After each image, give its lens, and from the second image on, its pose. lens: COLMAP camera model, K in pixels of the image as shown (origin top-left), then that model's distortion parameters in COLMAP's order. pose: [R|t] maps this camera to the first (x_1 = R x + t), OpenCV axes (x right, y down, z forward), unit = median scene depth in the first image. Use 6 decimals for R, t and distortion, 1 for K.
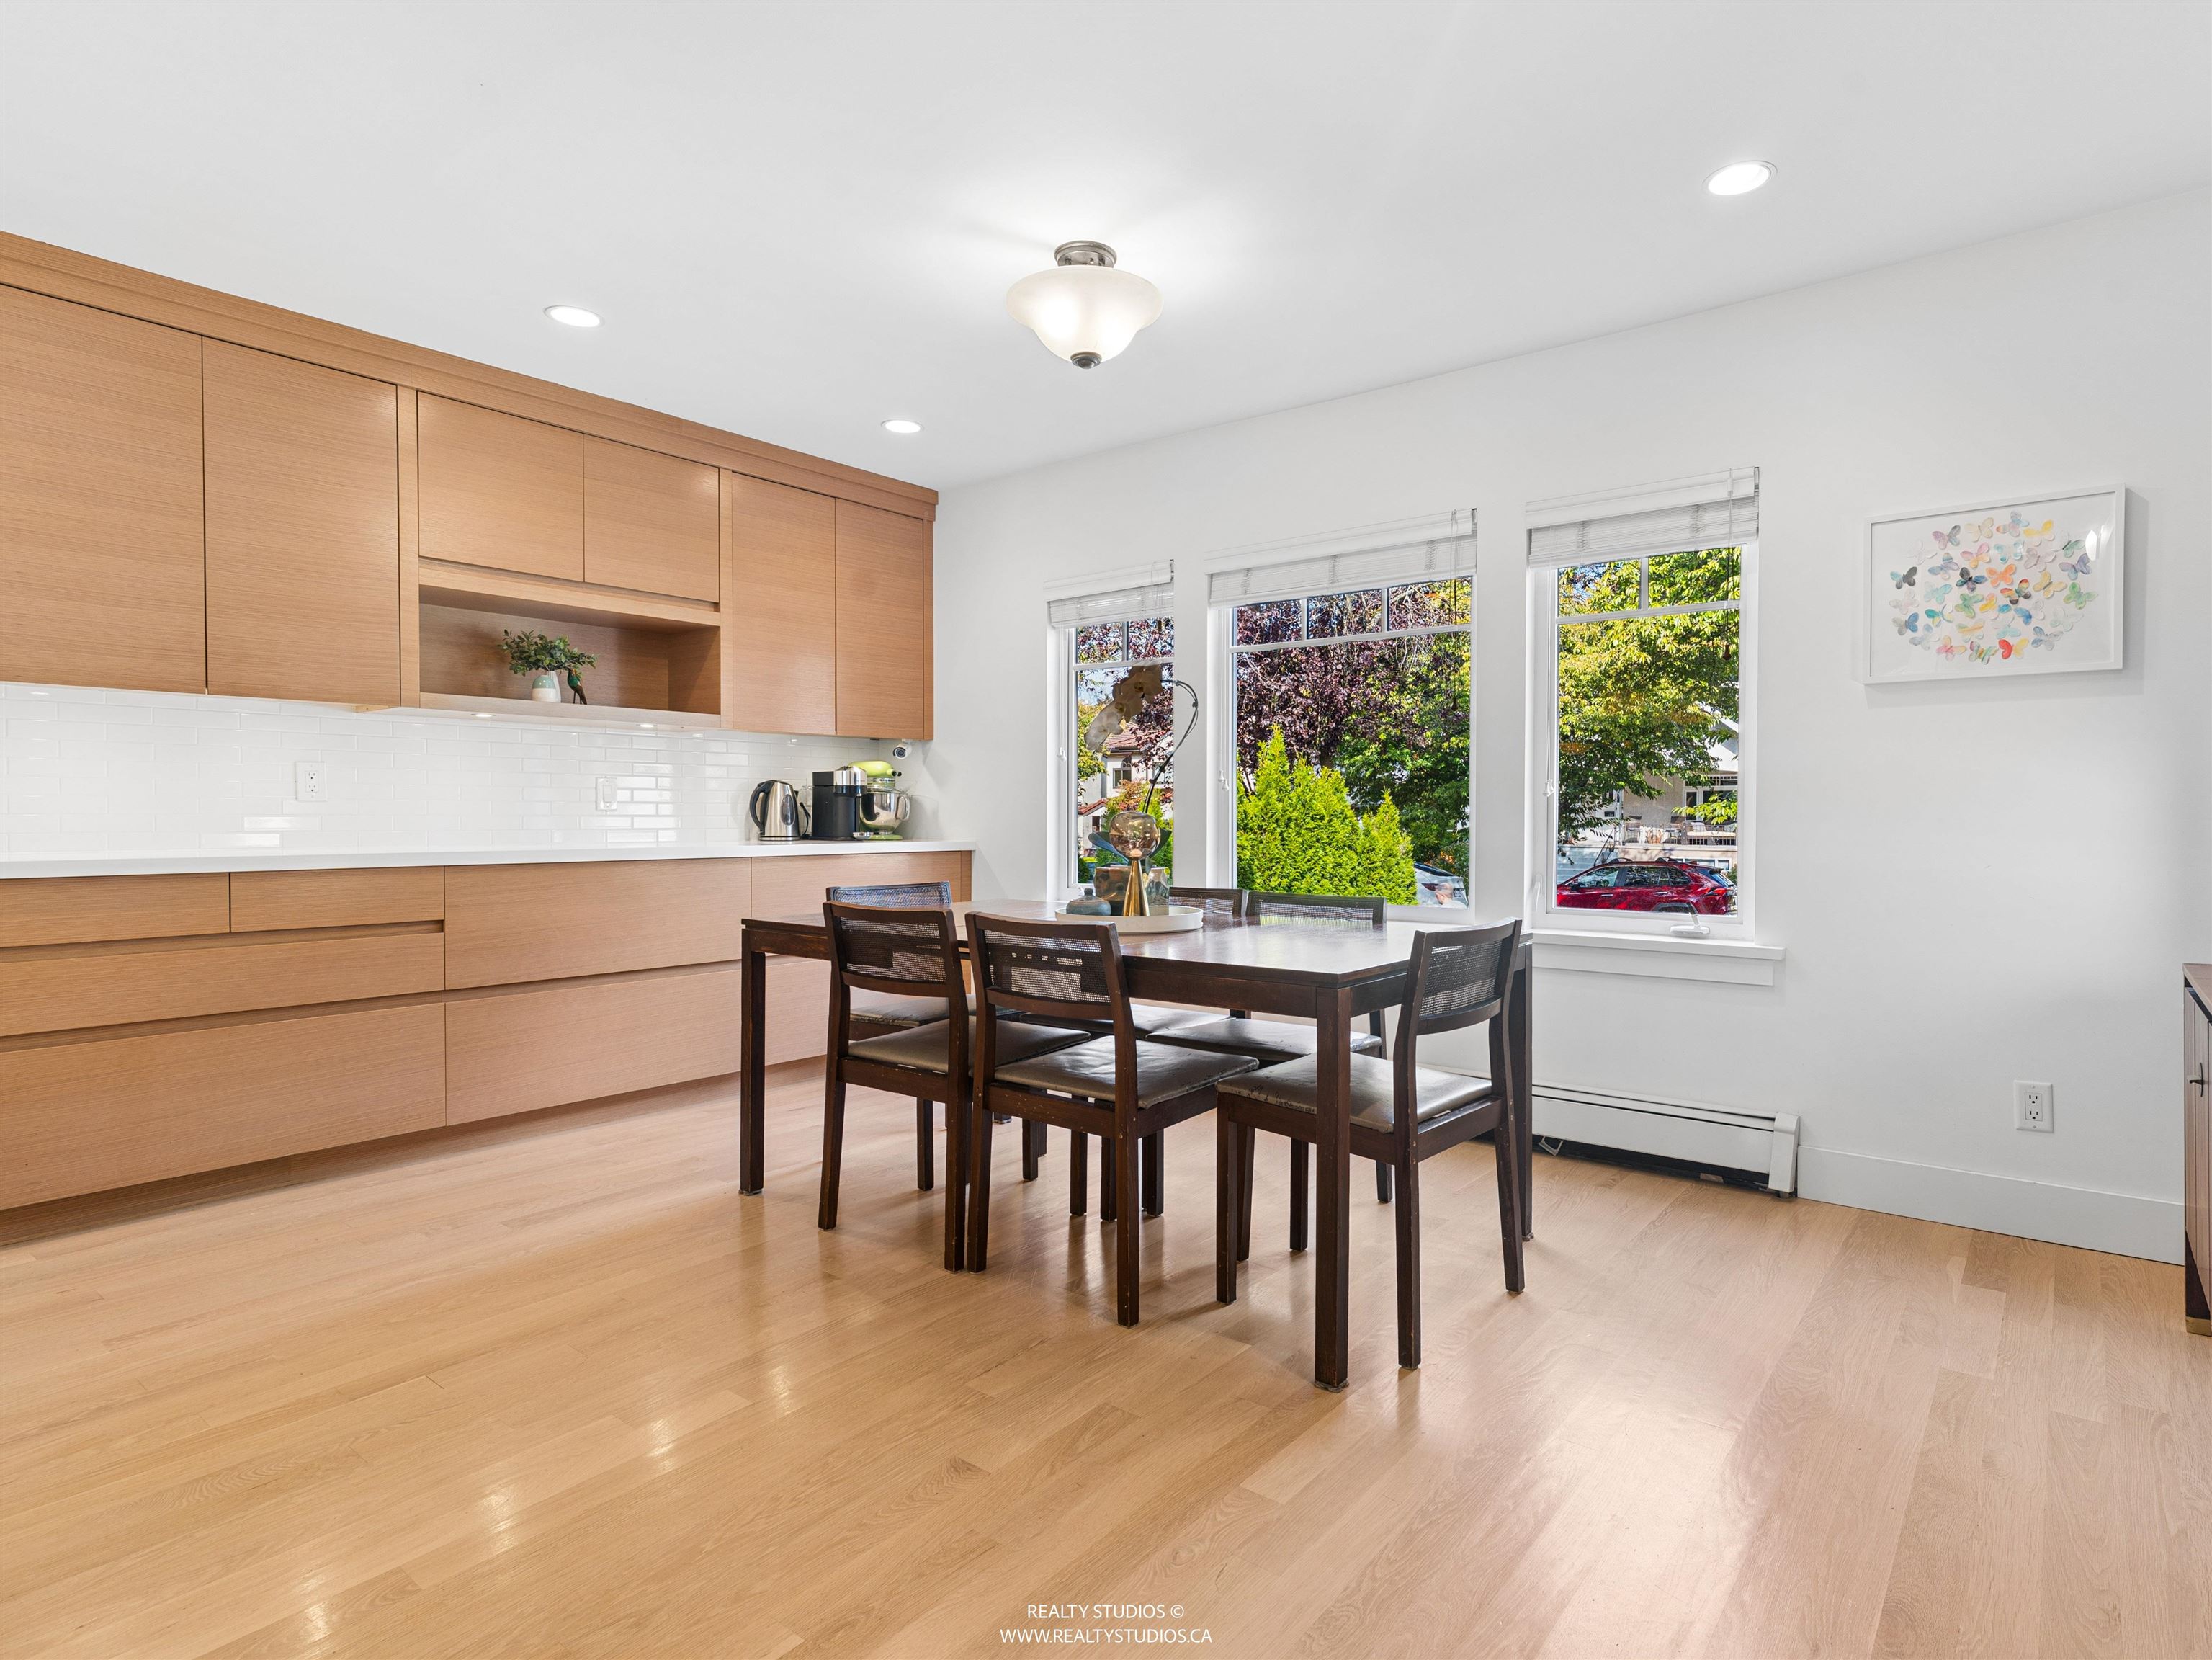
lens RADIAL K [[1163.9, 0, 1182.3], [0, 1163.9, 832.1], [0, 0, 1]] dist [0.000023, 0.000625]
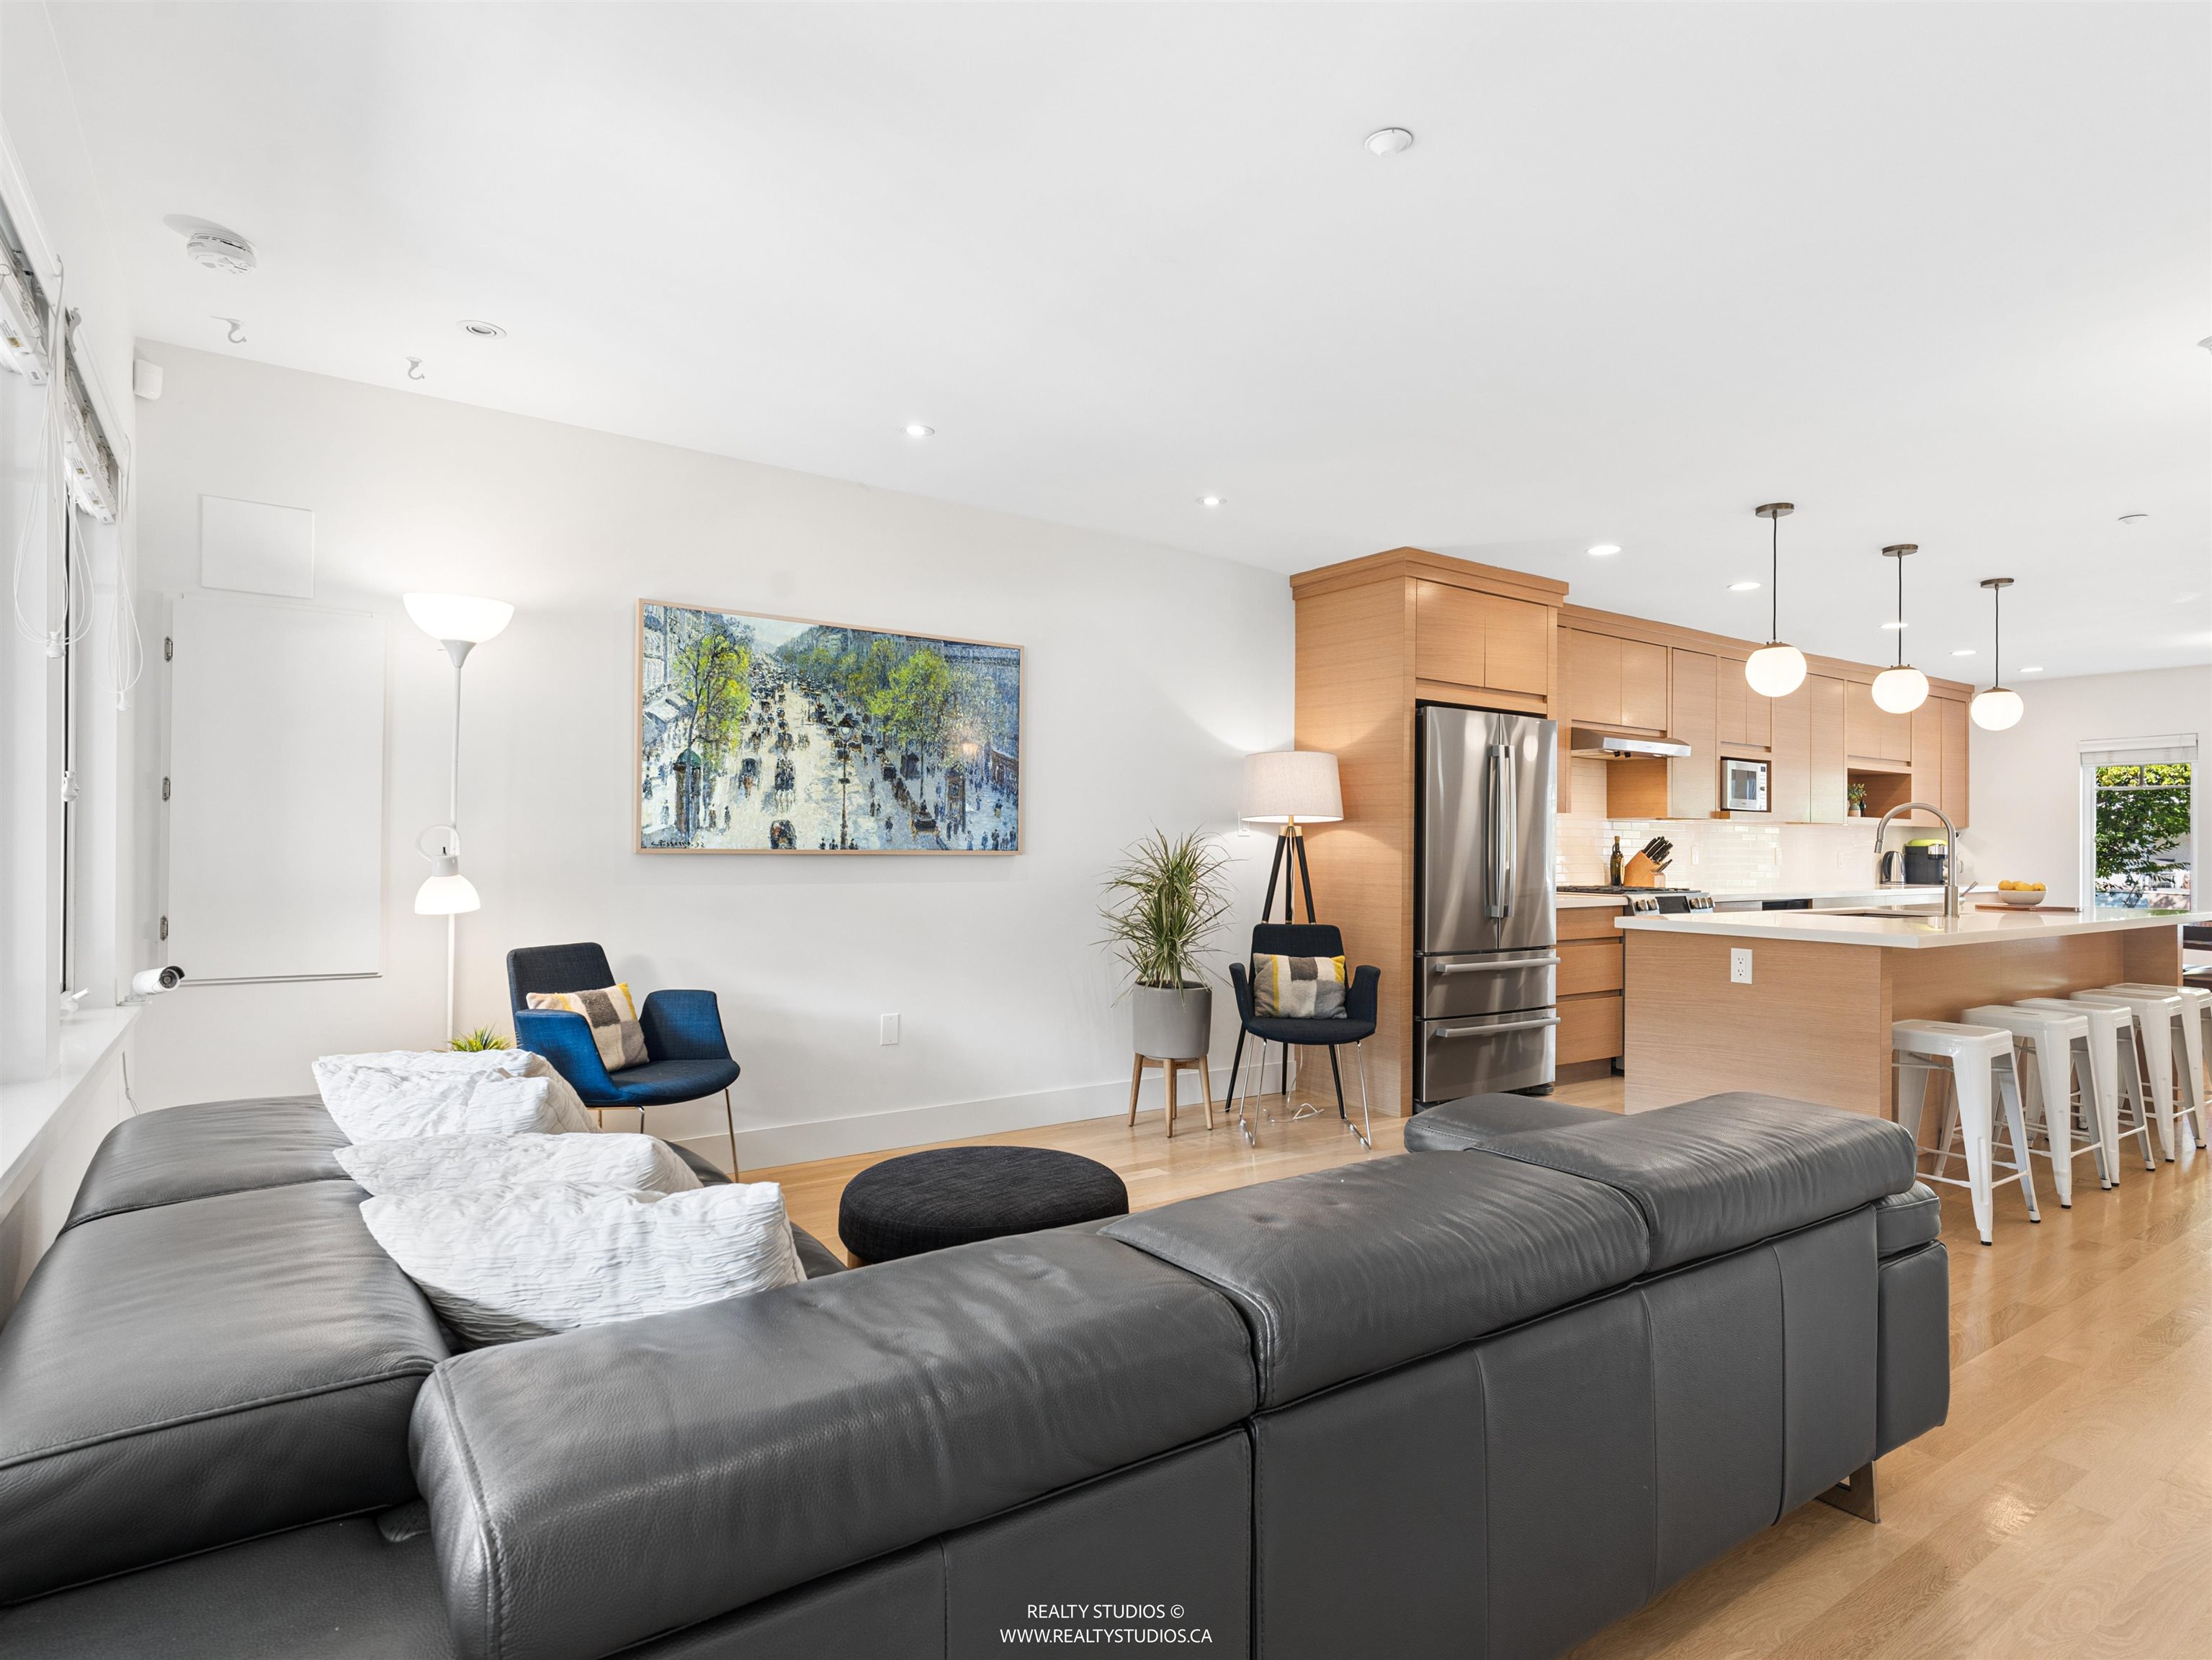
lens RADIAL K [[1179.2, 0, 1138.8], [0, 1179.2, 831.4], [0, 0, 1]] dist [0.001640, 0.001040]
pose [[0.956173, 0.003159, -0.292786, -1.496873], [-0.011442, 0.999581, -0.026583, -0.019819], [0.292579, 0.028768, 0.955809, -1.785696]]
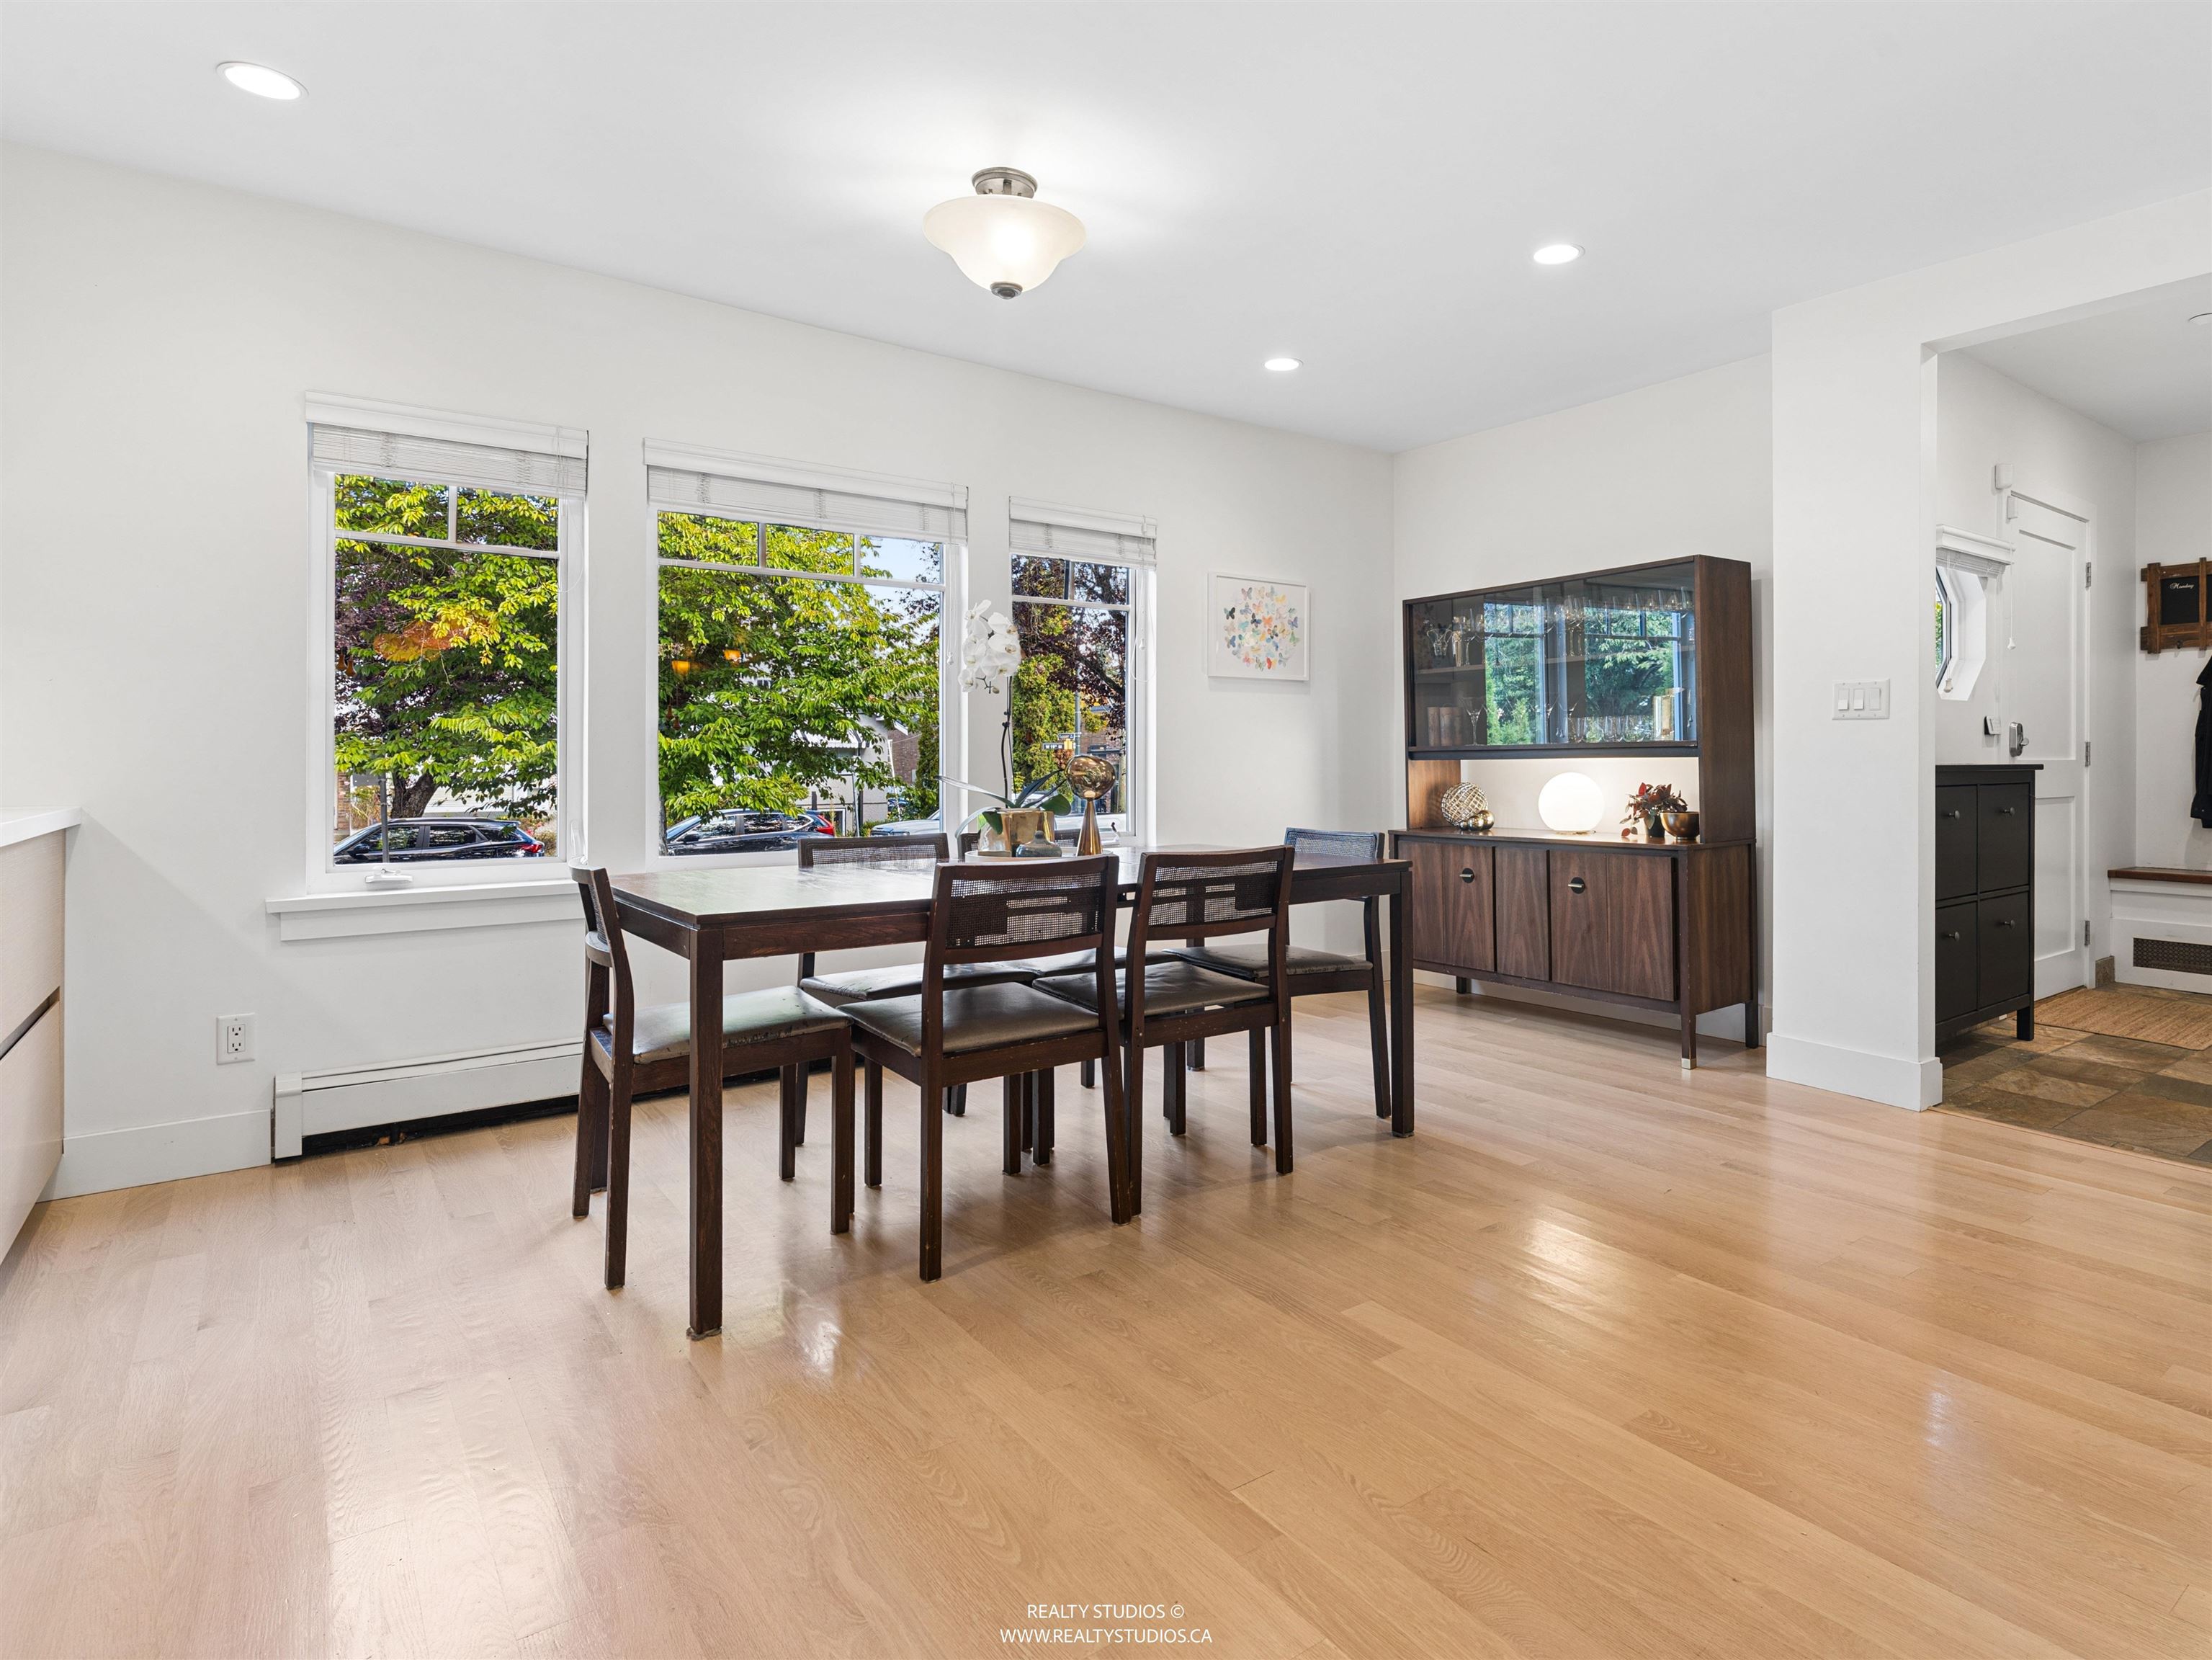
lens RADIAL K [[1220.1, 0, 1229.0], [0, 1220.1, 765.0], [0, 0, 1]] dist [-0.000951, 0.000225]
pose [[0.250578, -0.003897, 0.968089, -0.975891], [0.017047, 0.999855, -0.000387, -0.005053], [-0.967946, 0.016600, 0.250608, 0.544981]]
